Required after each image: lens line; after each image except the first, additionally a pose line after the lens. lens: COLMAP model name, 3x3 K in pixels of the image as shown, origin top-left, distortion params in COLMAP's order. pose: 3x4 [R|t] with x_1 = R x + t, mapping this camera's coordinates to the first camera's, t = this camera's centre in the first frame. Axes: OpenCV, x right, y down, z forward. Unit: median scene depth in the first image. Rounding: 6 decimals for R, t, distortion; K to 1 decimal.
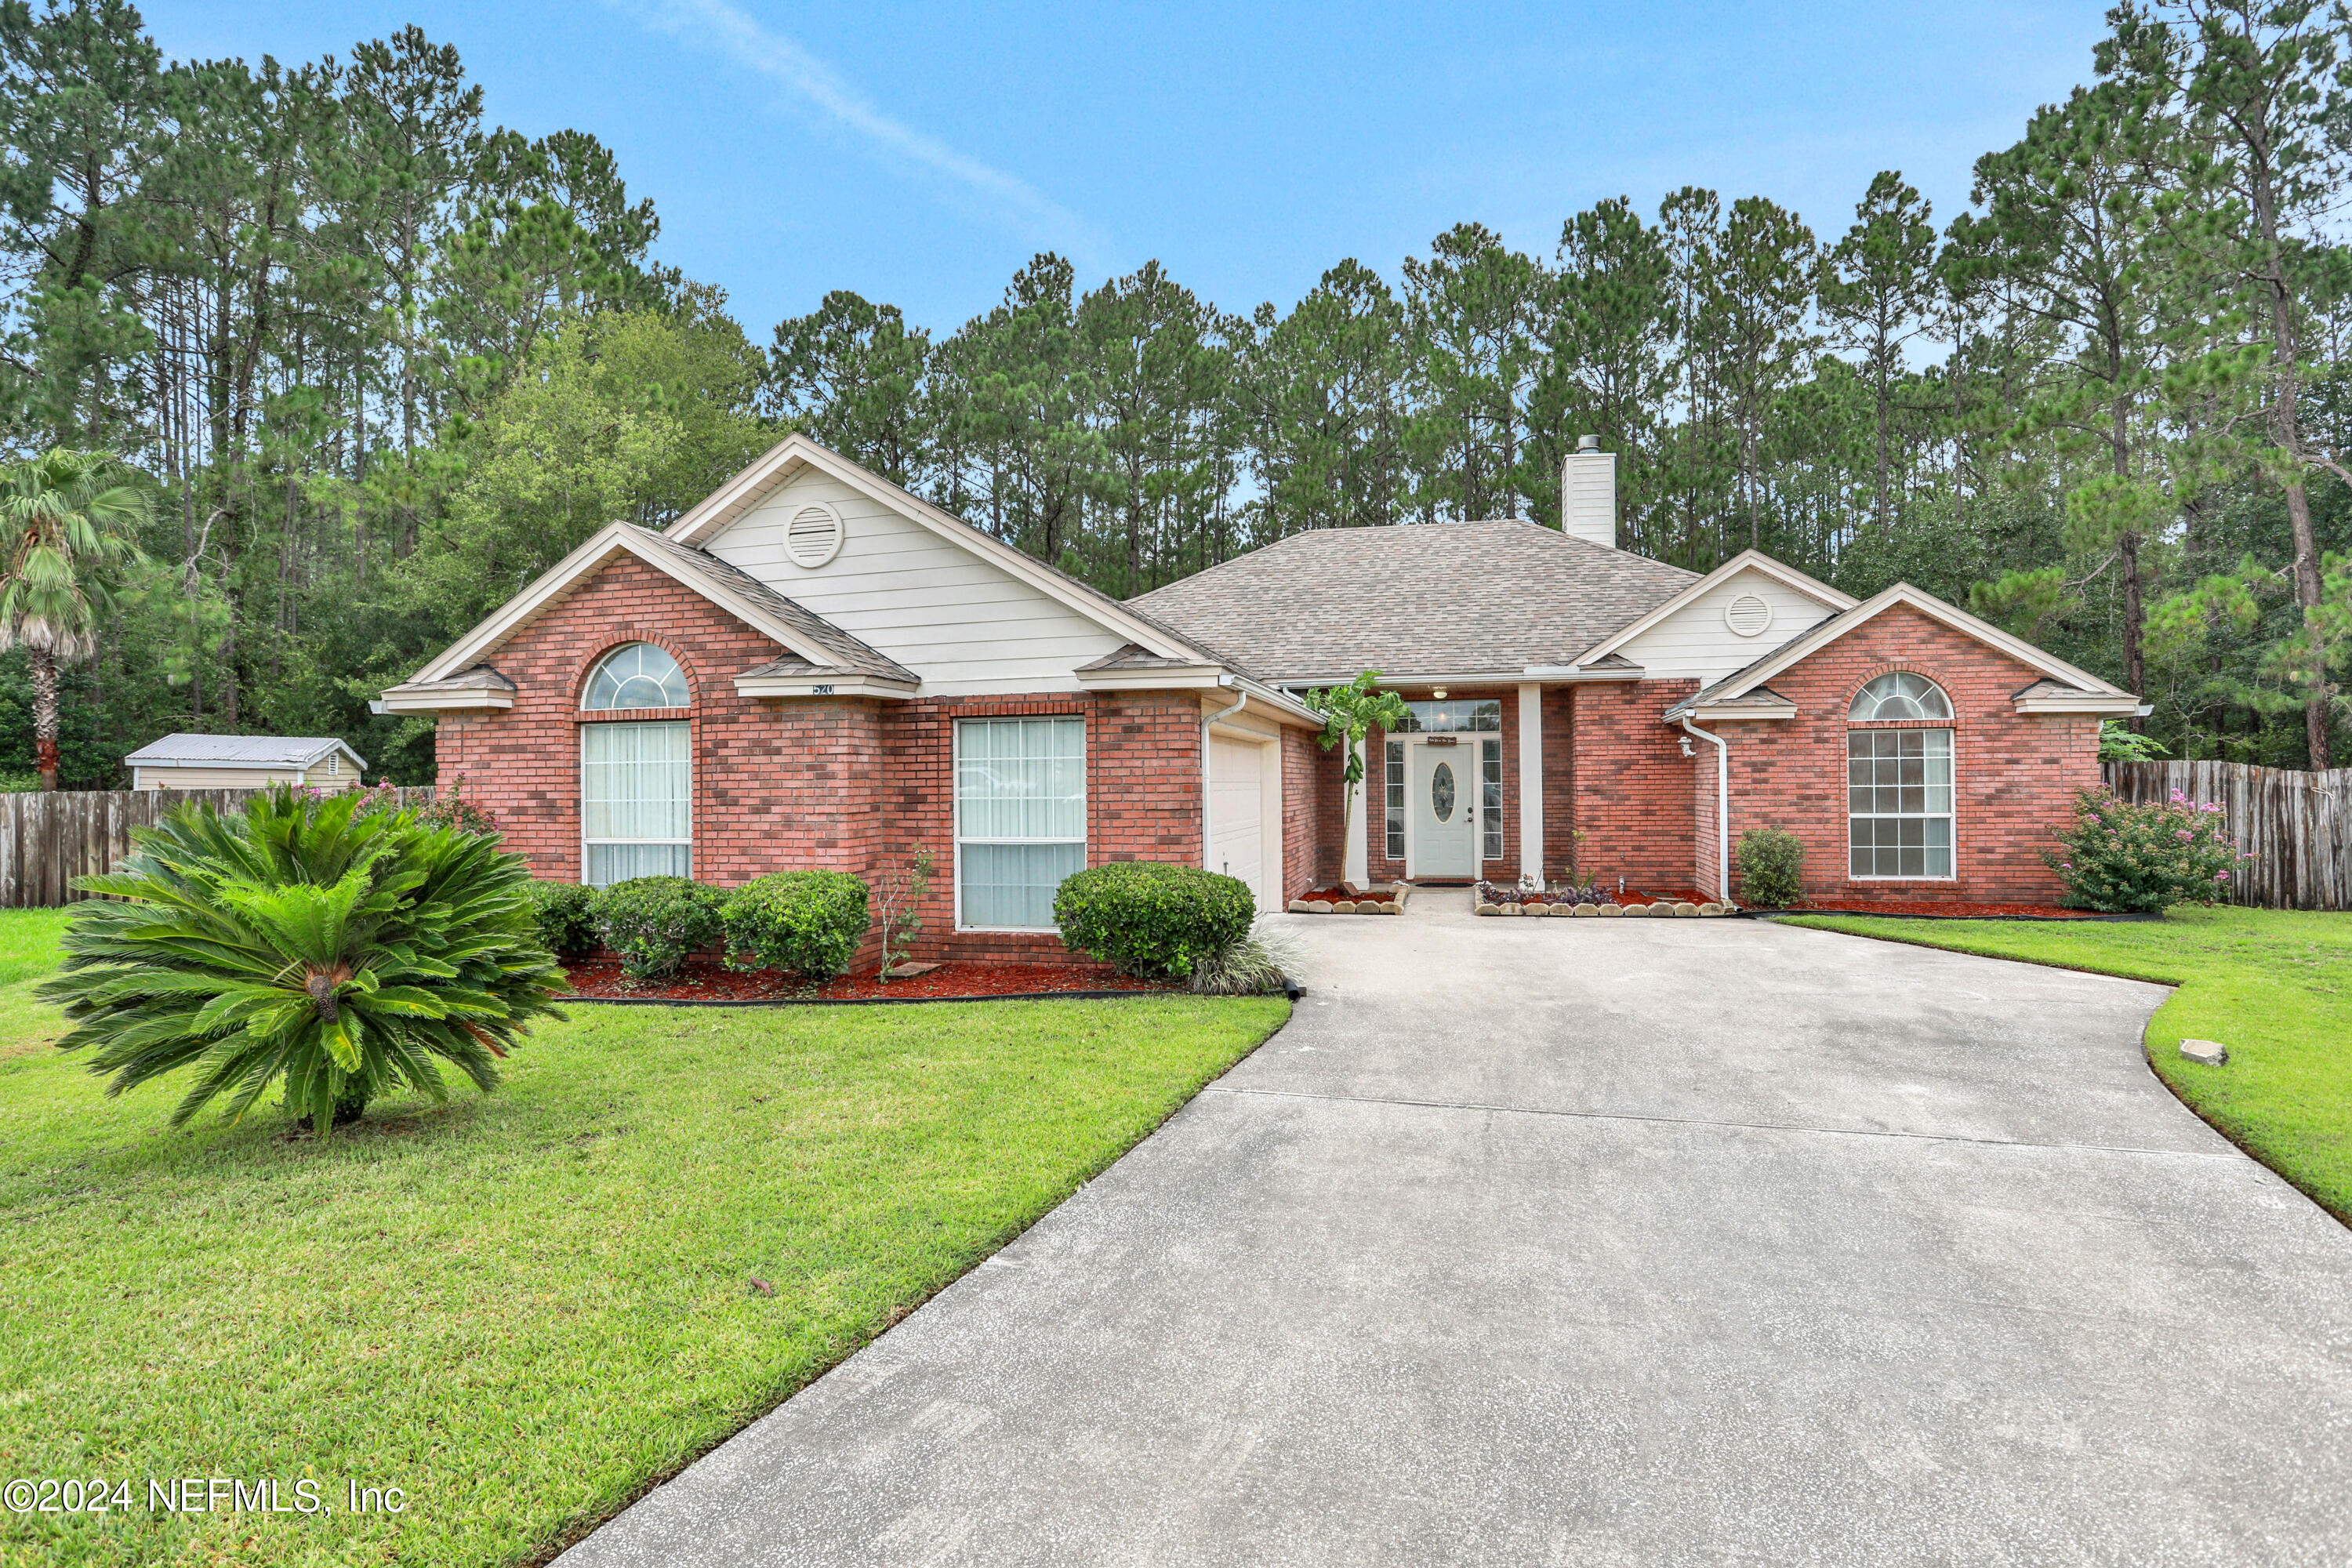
lens RADIAL K [[1165.3, 0, 1176.0], [0, 1165.3, 784.0], [0, 0, 1]] dist [-0.068005, 0.030218]
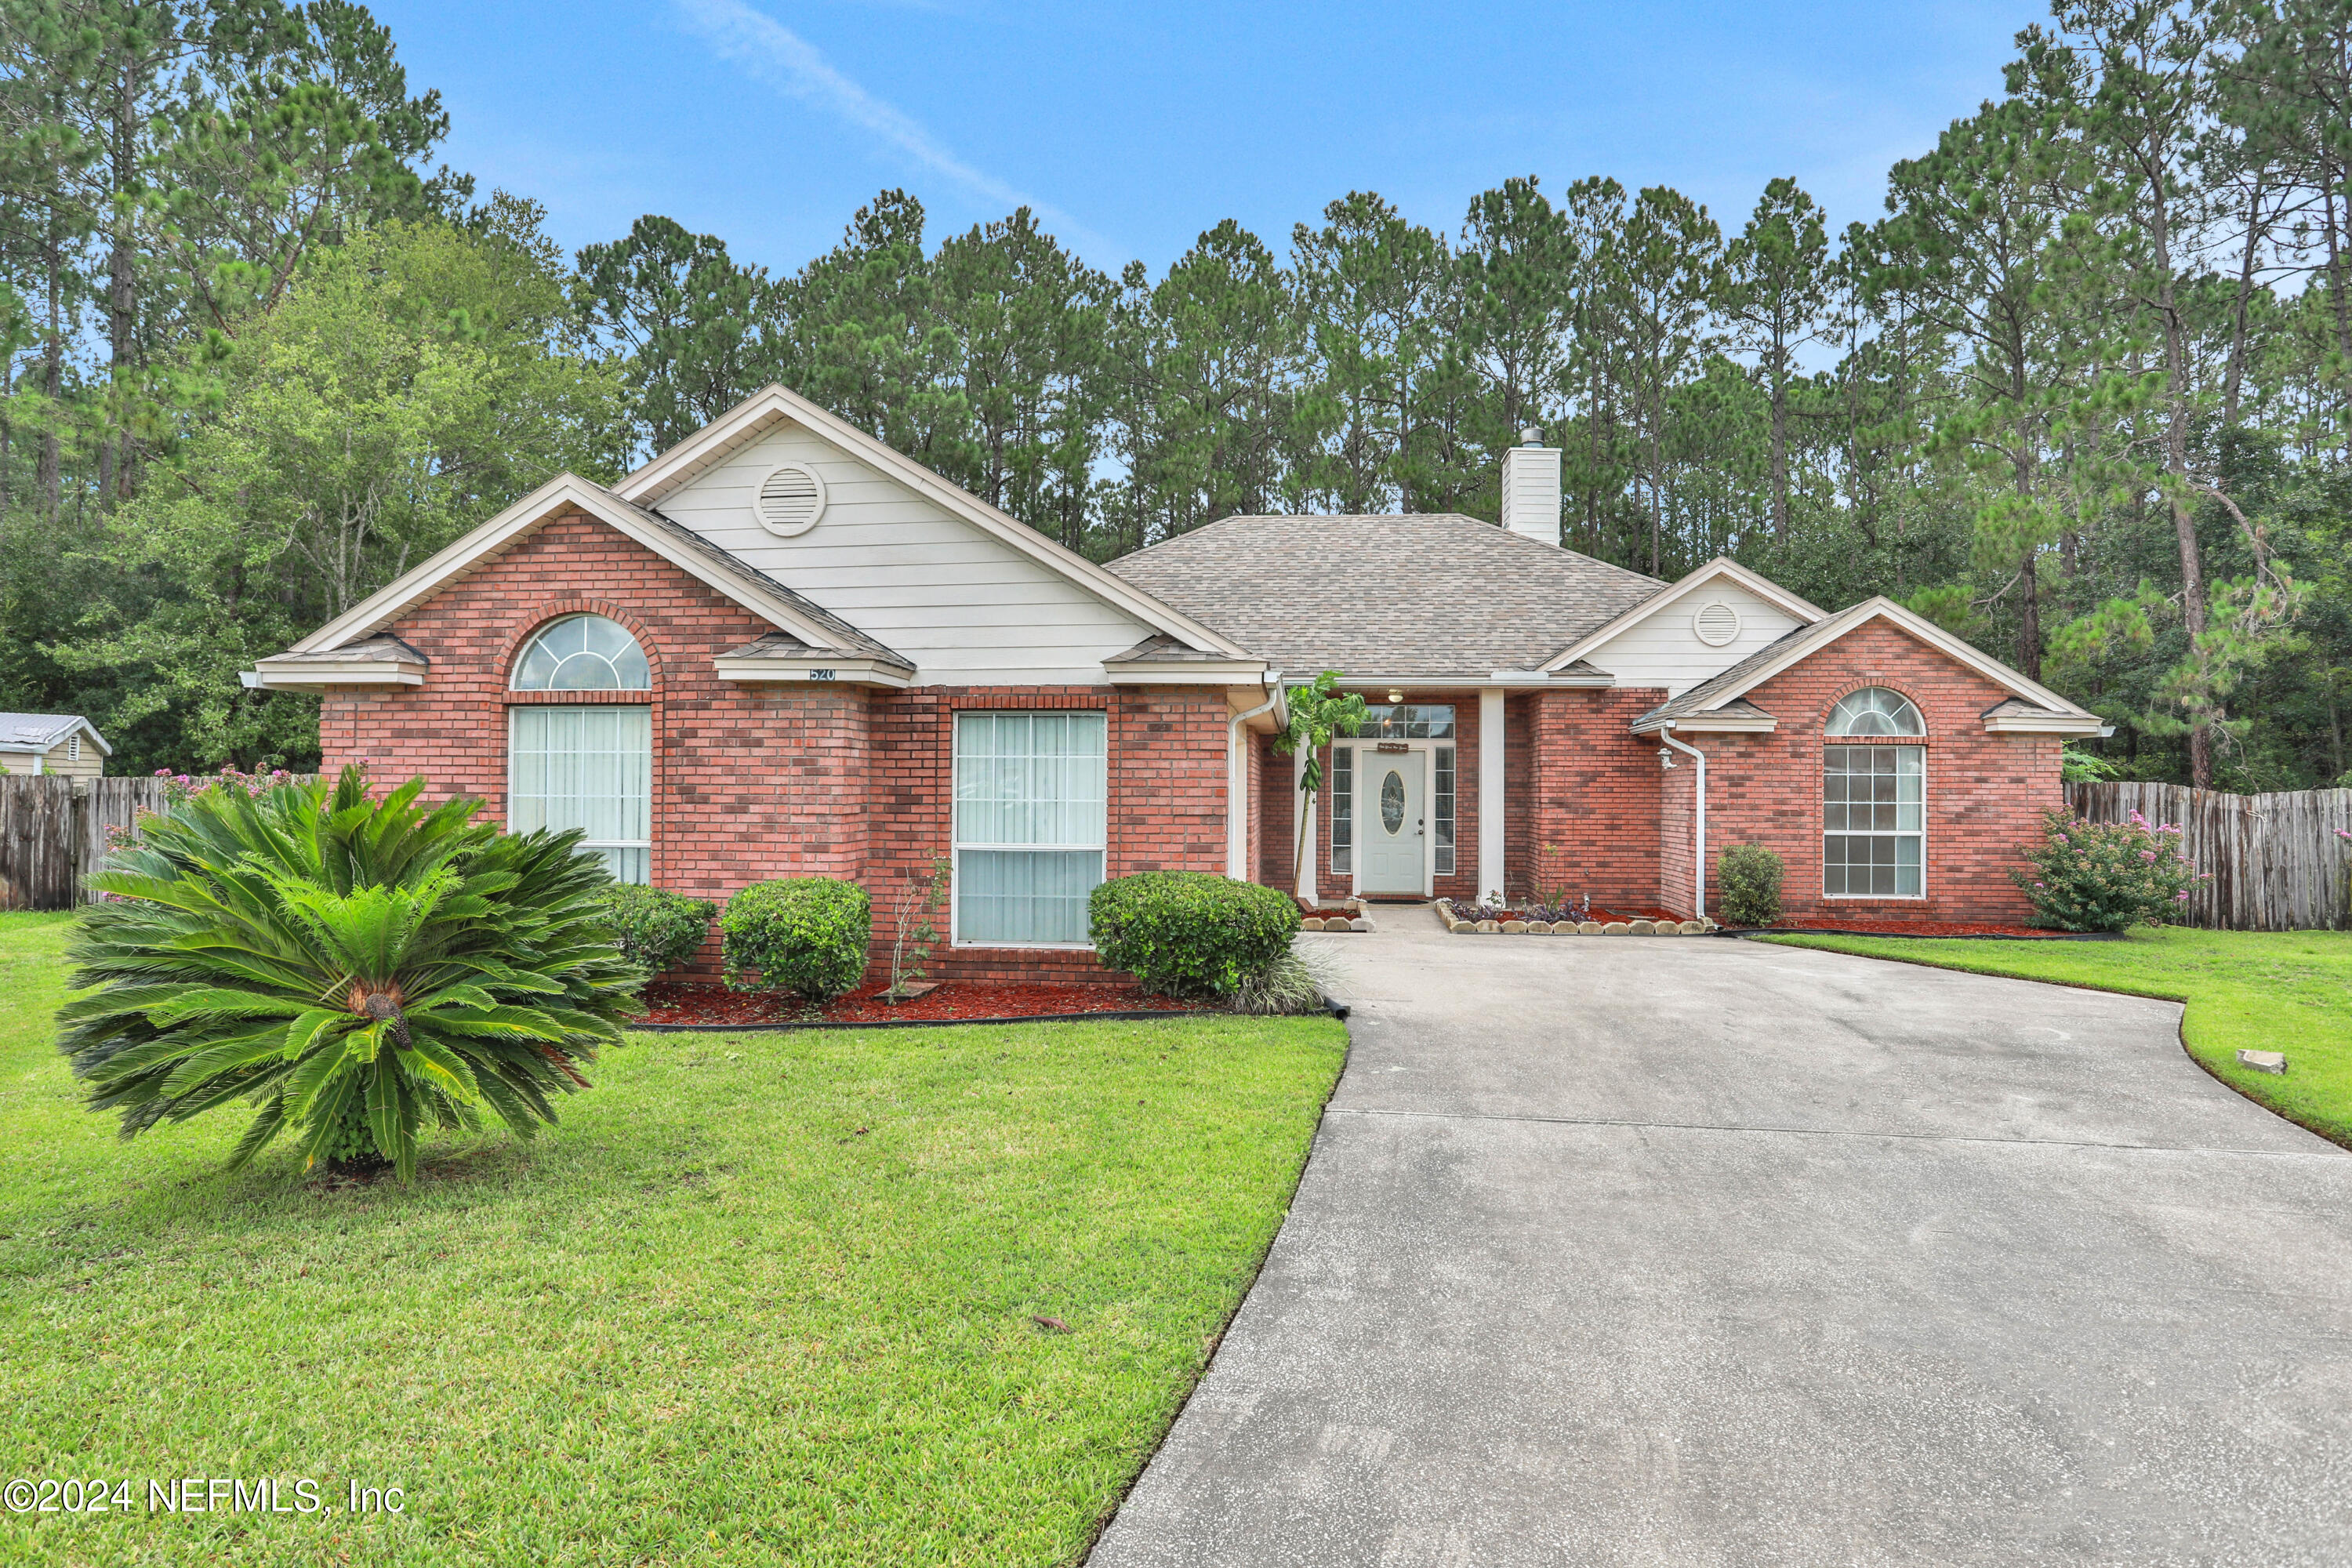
lens RADIAL K [[1290.5, 0, 1176.0], [0, 1290.5, 784.0], [0, 0, 1]] dist [-0.059747, 0.030878]
pose [[0.991142, 0.017376, 0.131661, -0.103455], [-0.016560, 0.999836, -0.007286, 0.003257], [-0.131766, 0.005041, 0.991268, -0.008034]]
